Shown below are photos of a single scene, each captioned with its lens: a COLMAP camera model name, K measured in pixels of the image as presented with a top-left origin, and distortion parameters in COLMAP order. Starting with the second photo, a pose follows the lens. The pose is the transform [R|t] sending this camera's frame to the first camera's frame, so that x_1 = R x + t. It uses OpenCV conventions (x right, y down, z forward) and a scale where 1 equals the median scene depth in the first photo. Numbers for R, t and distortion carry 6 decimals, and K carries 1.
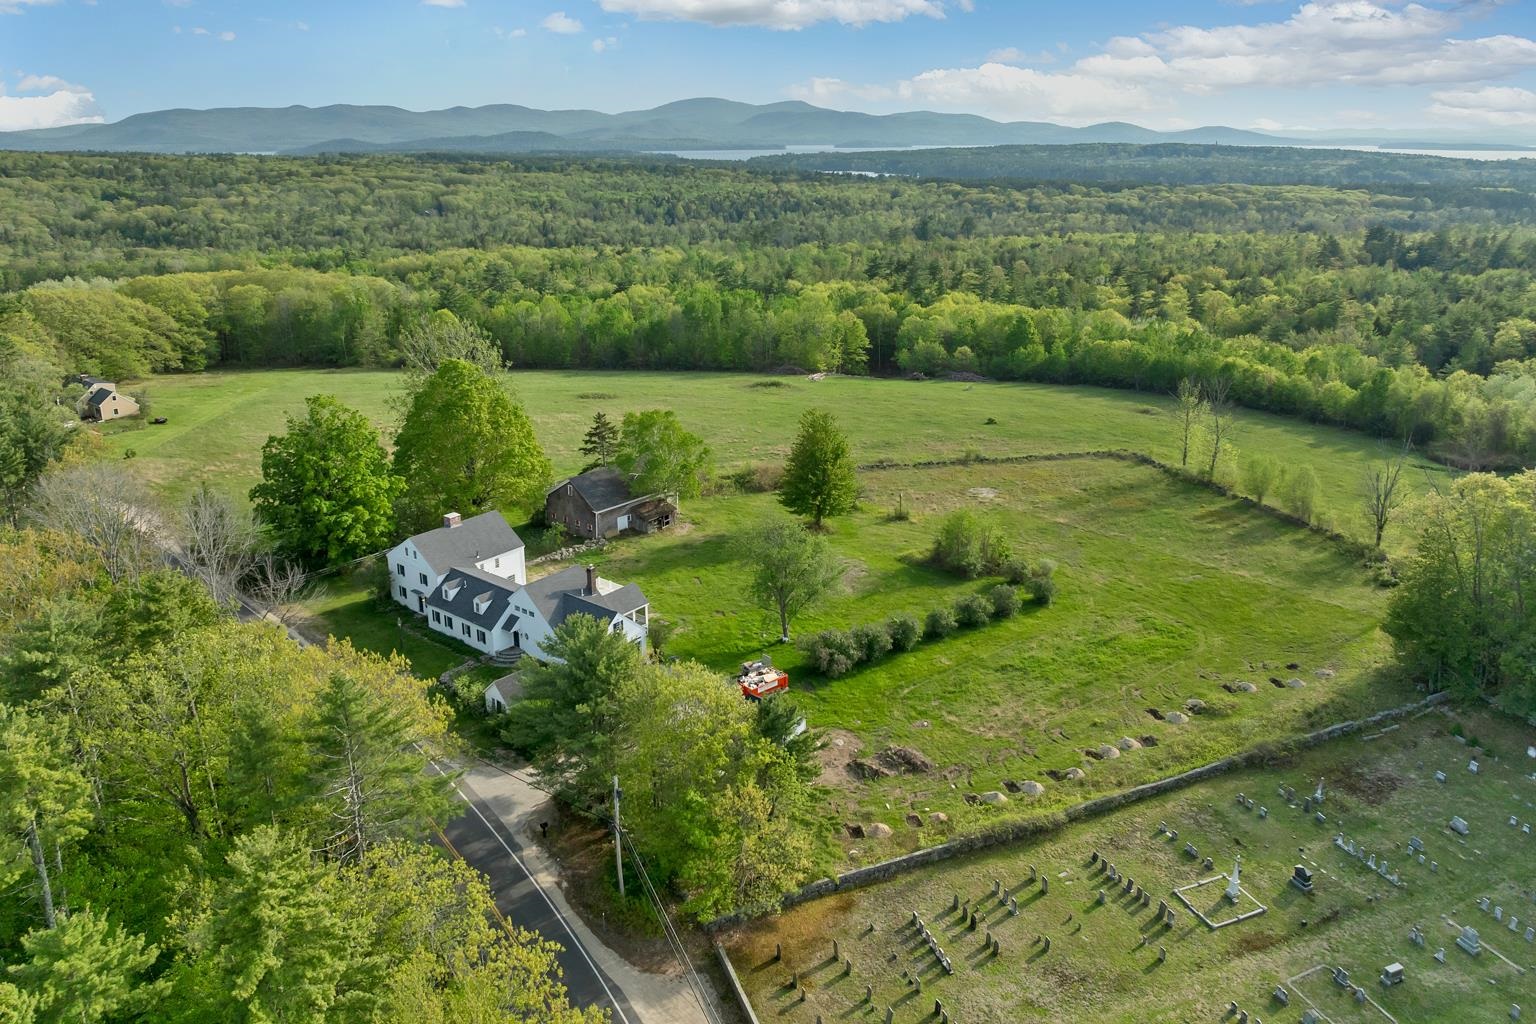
lens RADIAL K [[1117.4, 0, 768.6], [0, 1117.4, 507.9], [0, 0, 1]] dist [-0.037007, -0.008089]
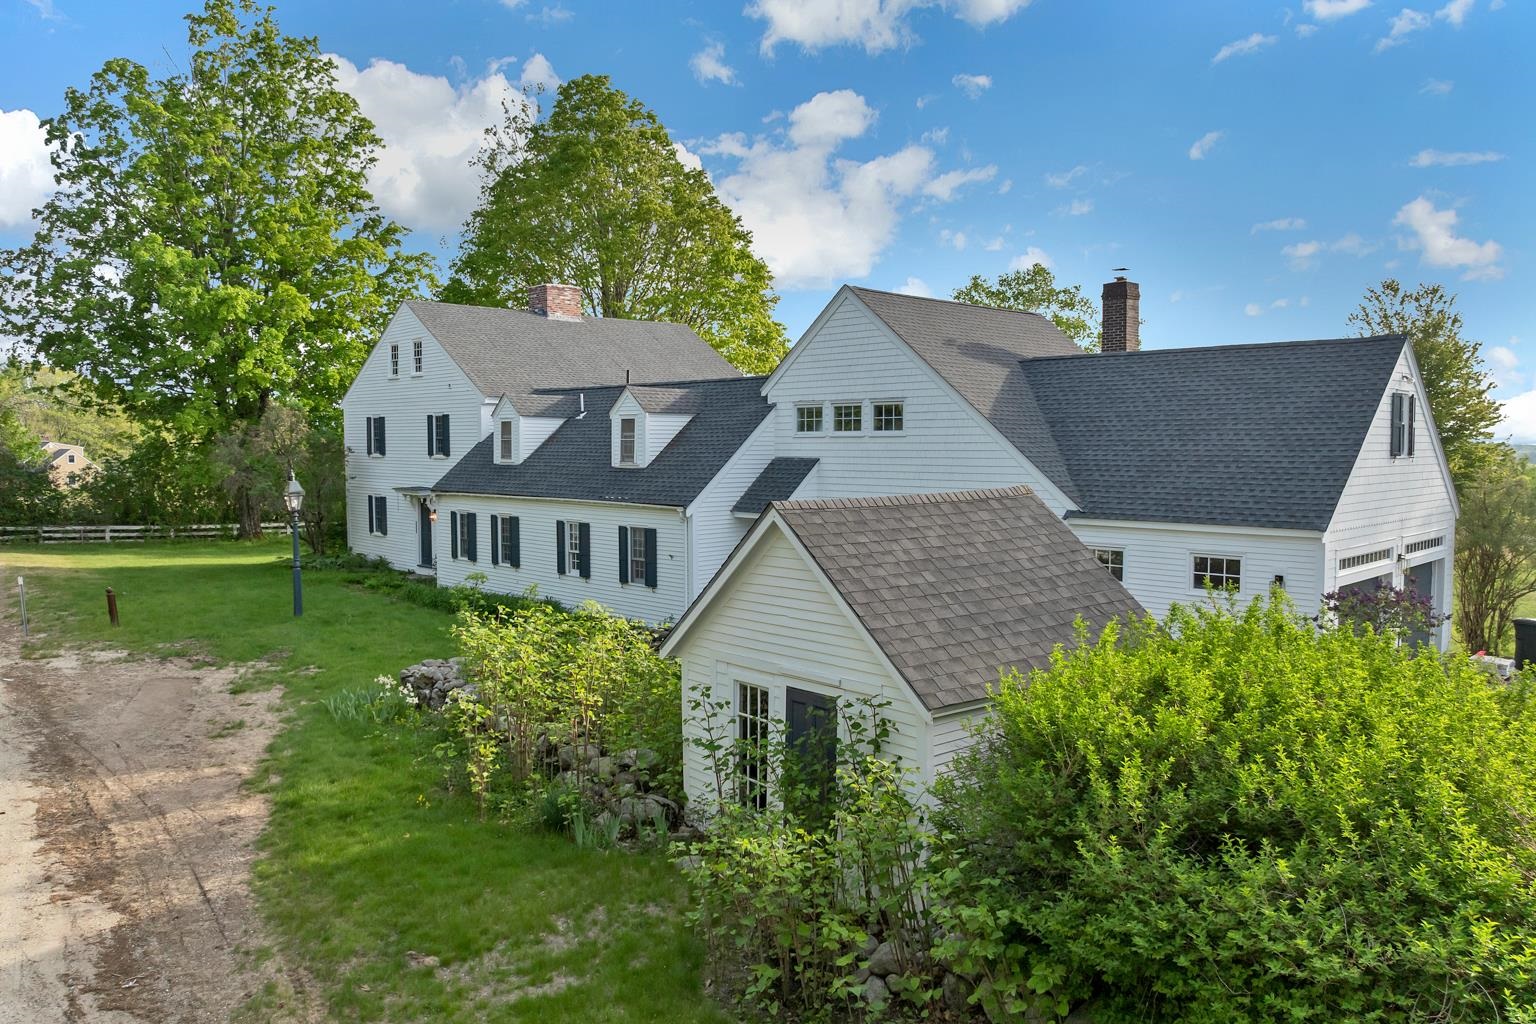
lens RADIAL K [[1117.4, 0, 769.2], [0, 1117.4, 514.2], [0, 0, 1]] dist [-0.037007, -0.008089]
pose [[0.993979, -0.003400, -0.109516, -0.204185], [-0.024808, 0.966579, -0.255165, 0.160267], [0.106723, 0.256346, 0.960675, 0.774748]]
